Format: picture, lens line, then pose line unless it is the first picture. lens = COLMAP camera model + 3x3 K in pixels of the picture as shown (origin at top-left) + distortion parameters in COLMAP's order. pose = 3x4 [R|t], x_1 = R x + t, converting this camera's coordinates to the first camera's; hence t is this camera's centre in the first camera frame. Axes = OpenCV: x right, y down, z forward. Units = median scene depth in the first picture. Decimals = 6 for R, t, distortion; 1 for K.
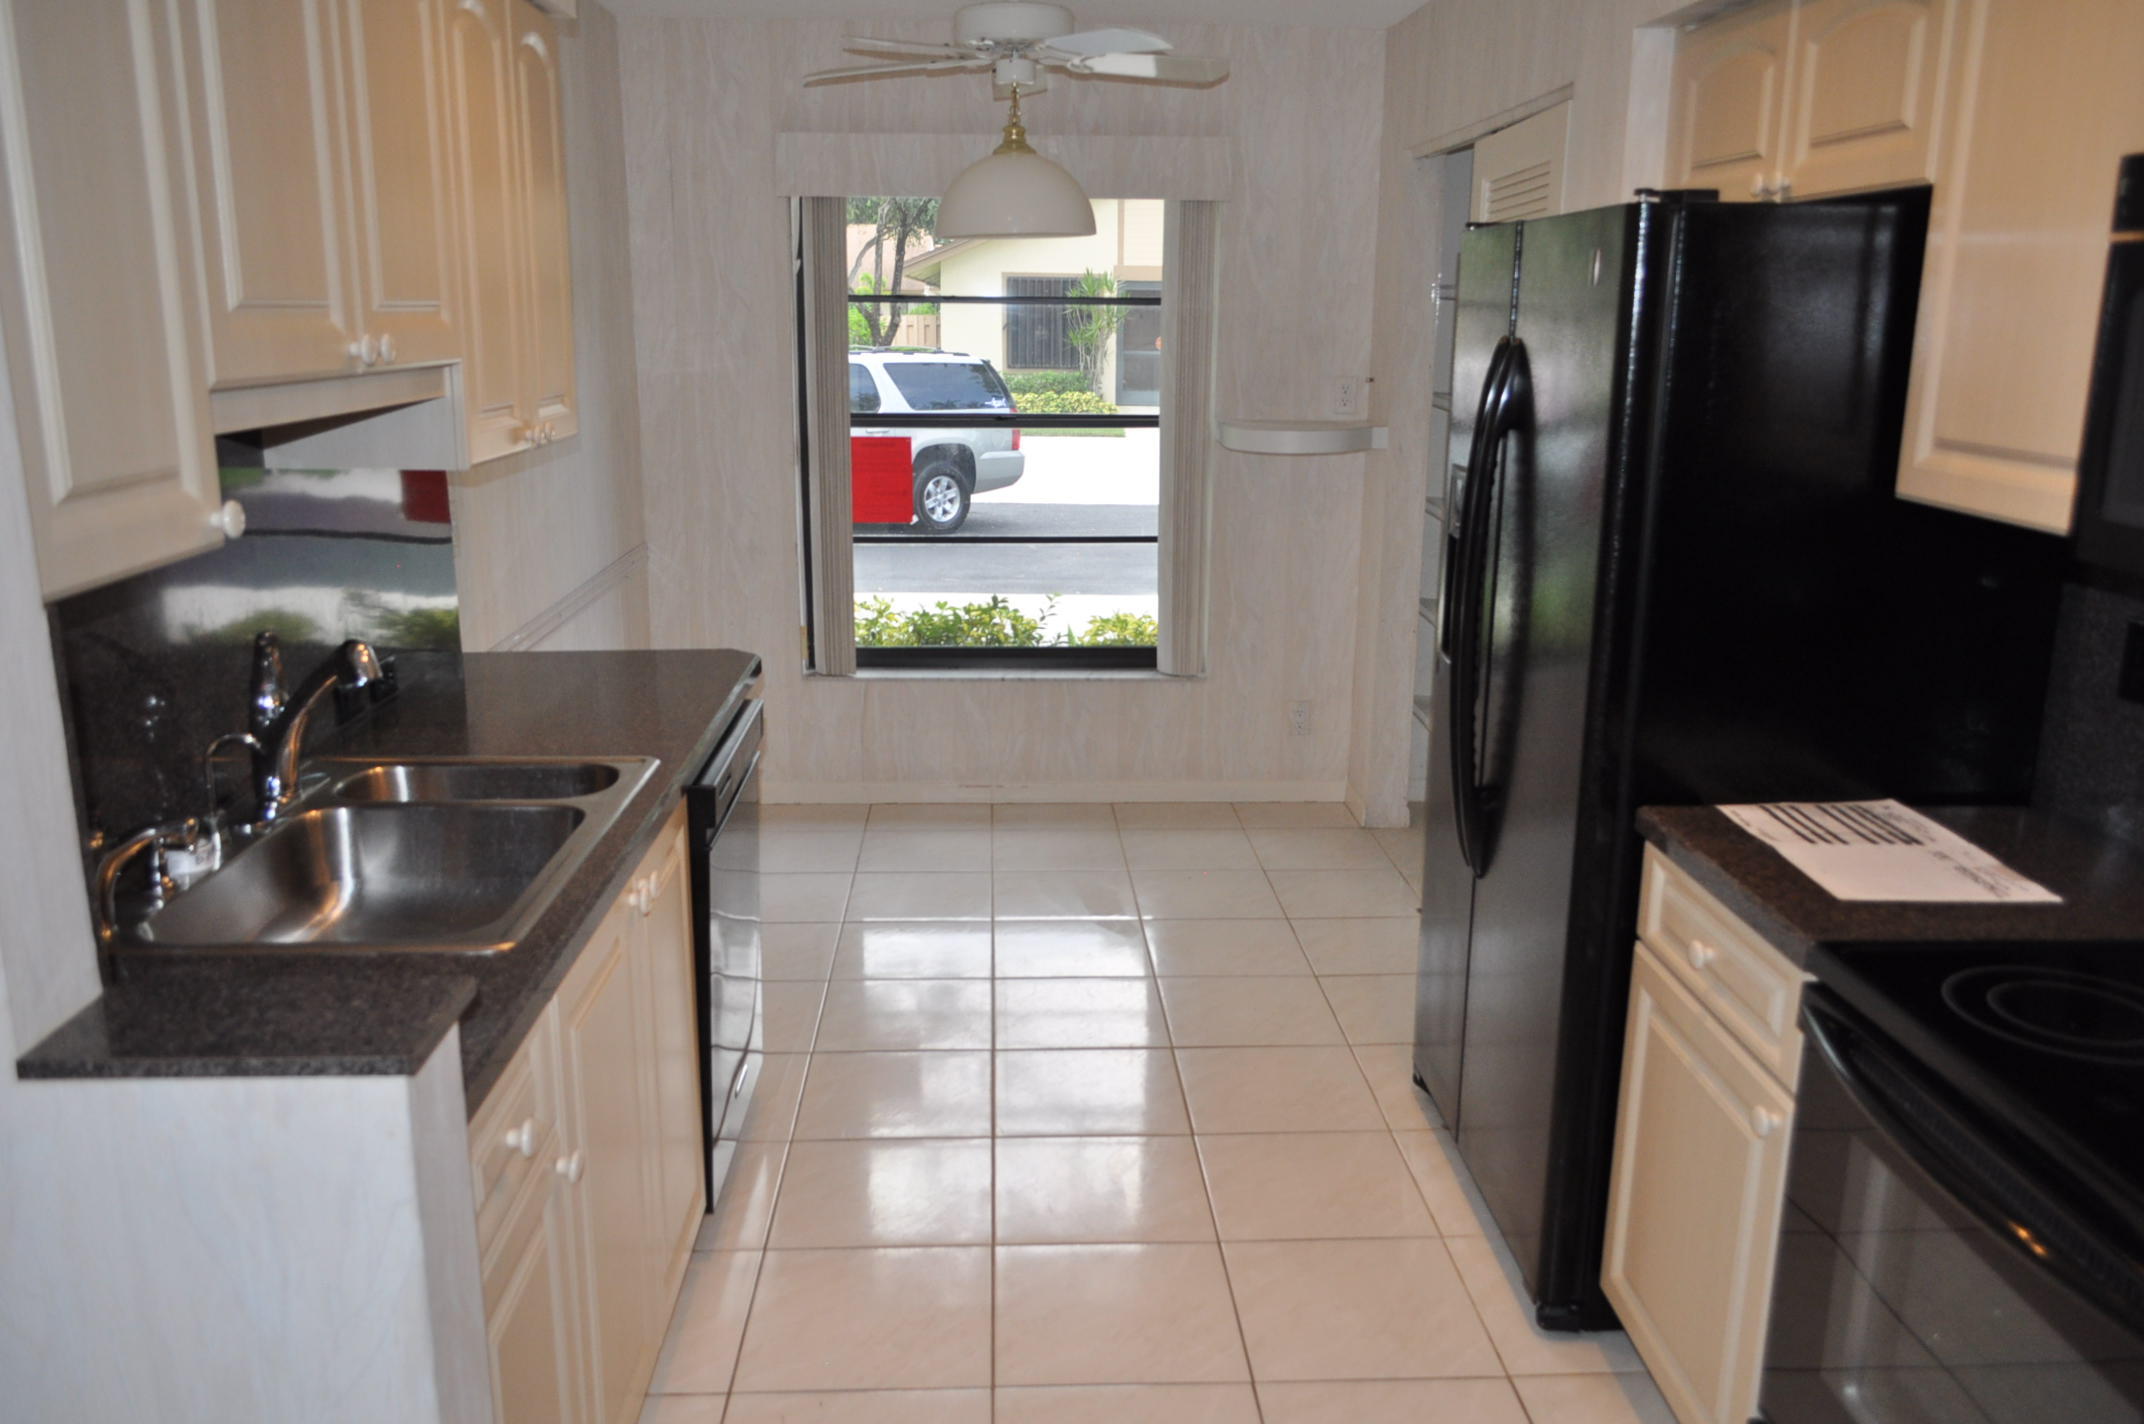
lens RADIAL K [[1649.7, 0, 1072.0], [0, 1649.7, 712.0], [0, 0, 1]] dist [-0.005177, -0.002271]
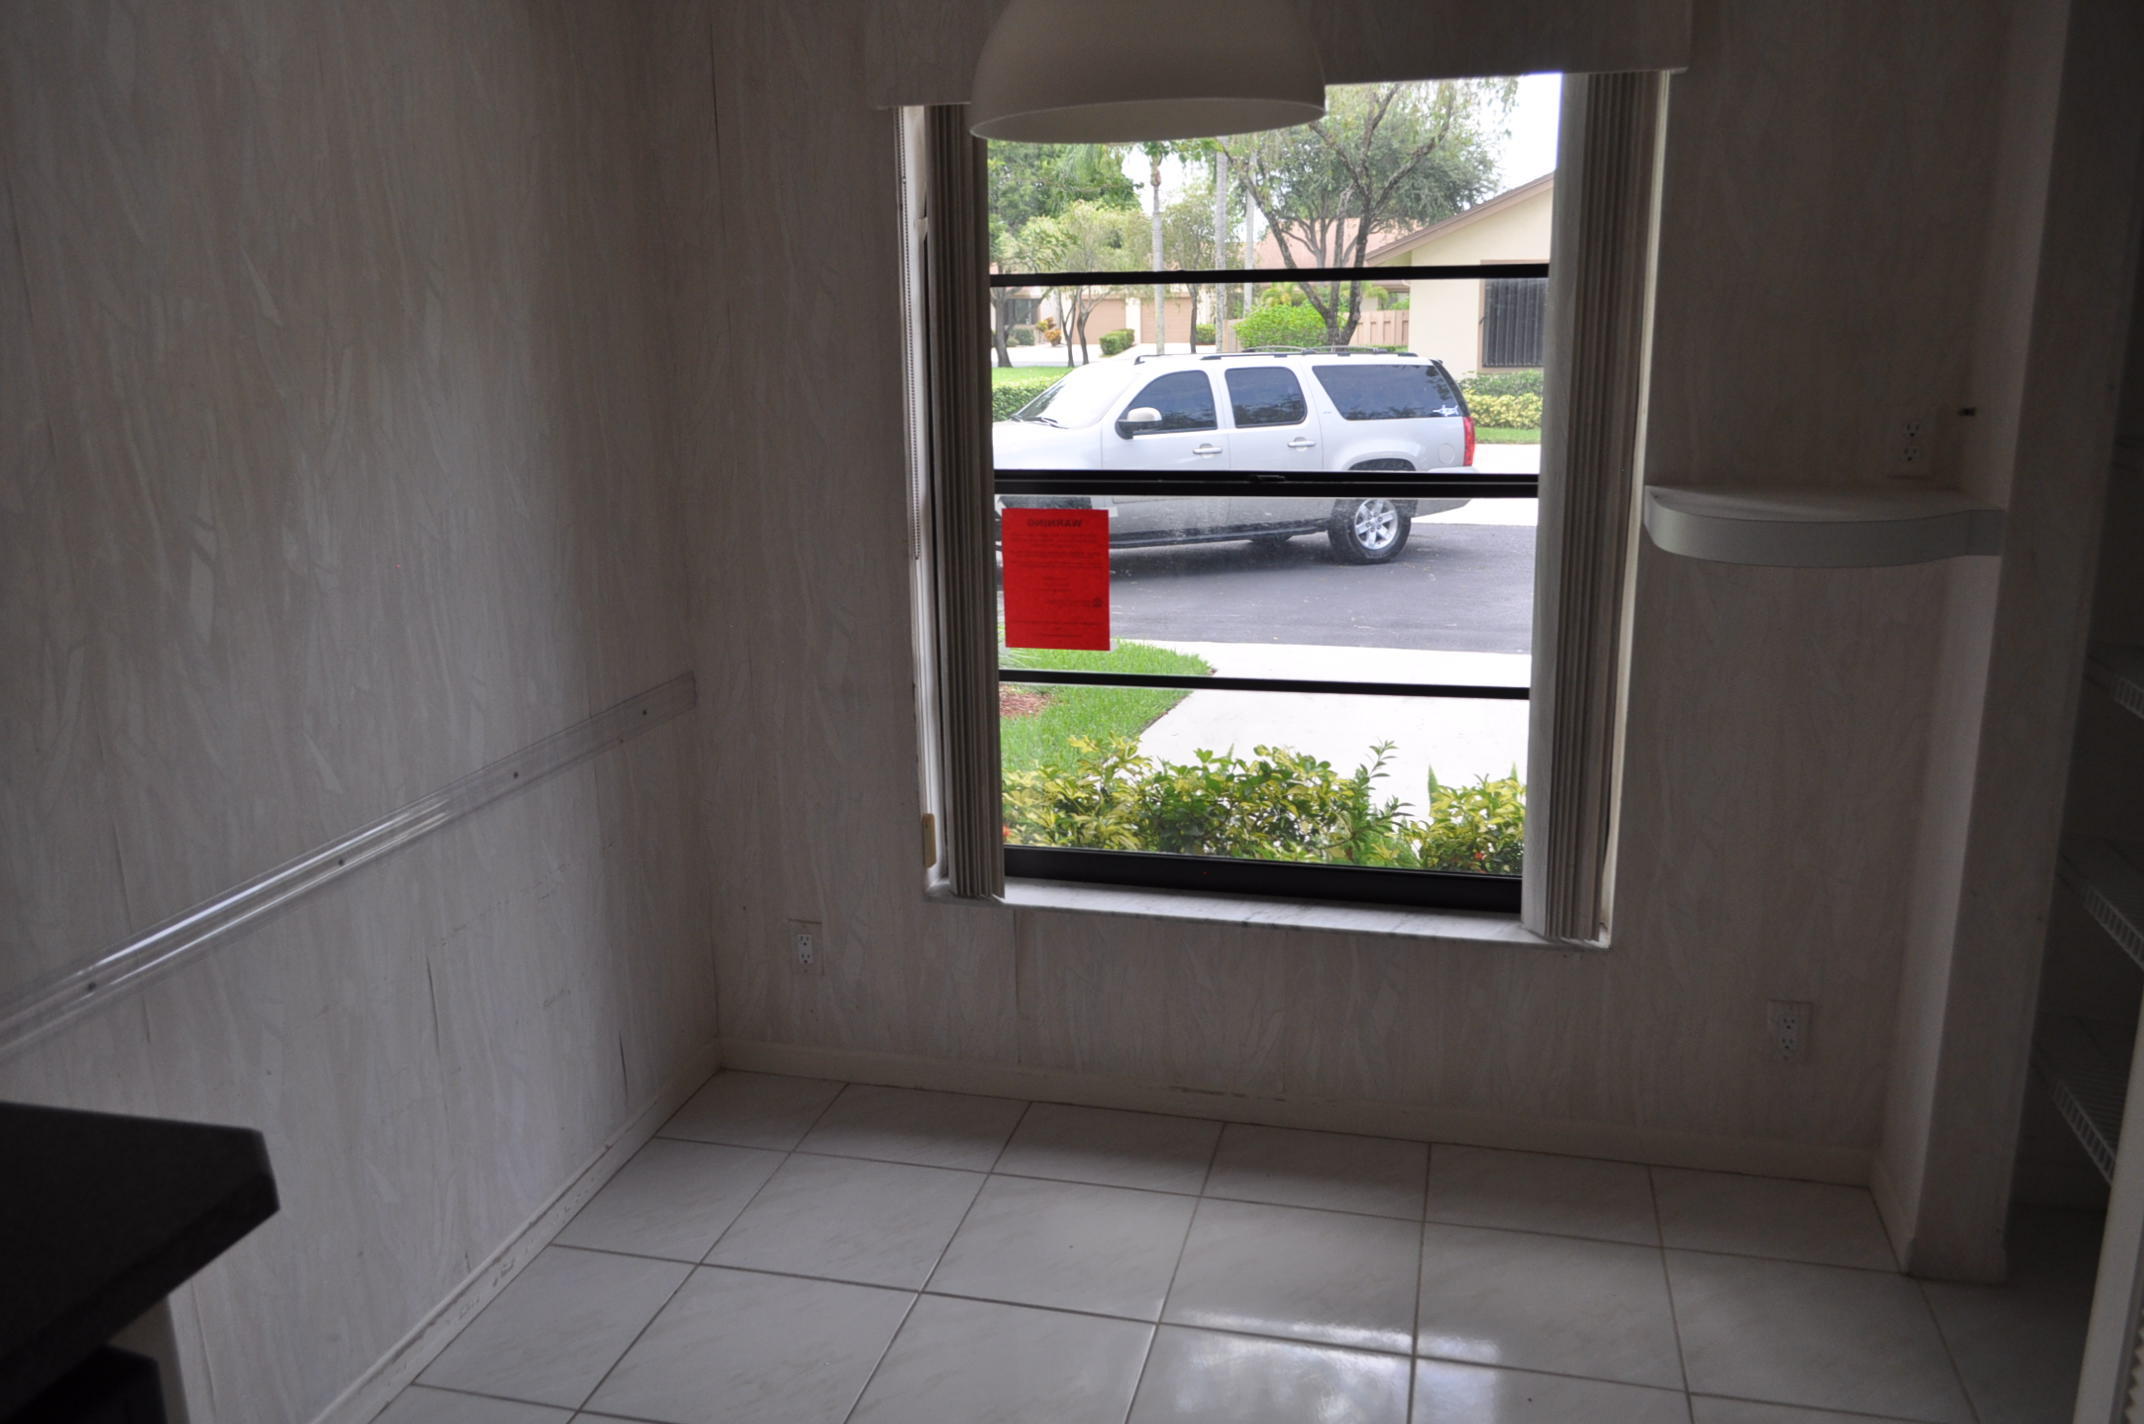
lens RADIAL K [[1649.7, 0, 1072.0], [0, 1649.7, 712.0], [0, 0, 1]] dist [-0.005177, -0.002271]
pose [[0.957212, 0.044960, -0.285873, 0.019690], [-0.044740, 0.998972, 0.007306, -0.029759], [0.285908, 0.005797, 0.958240, 0.130993]]
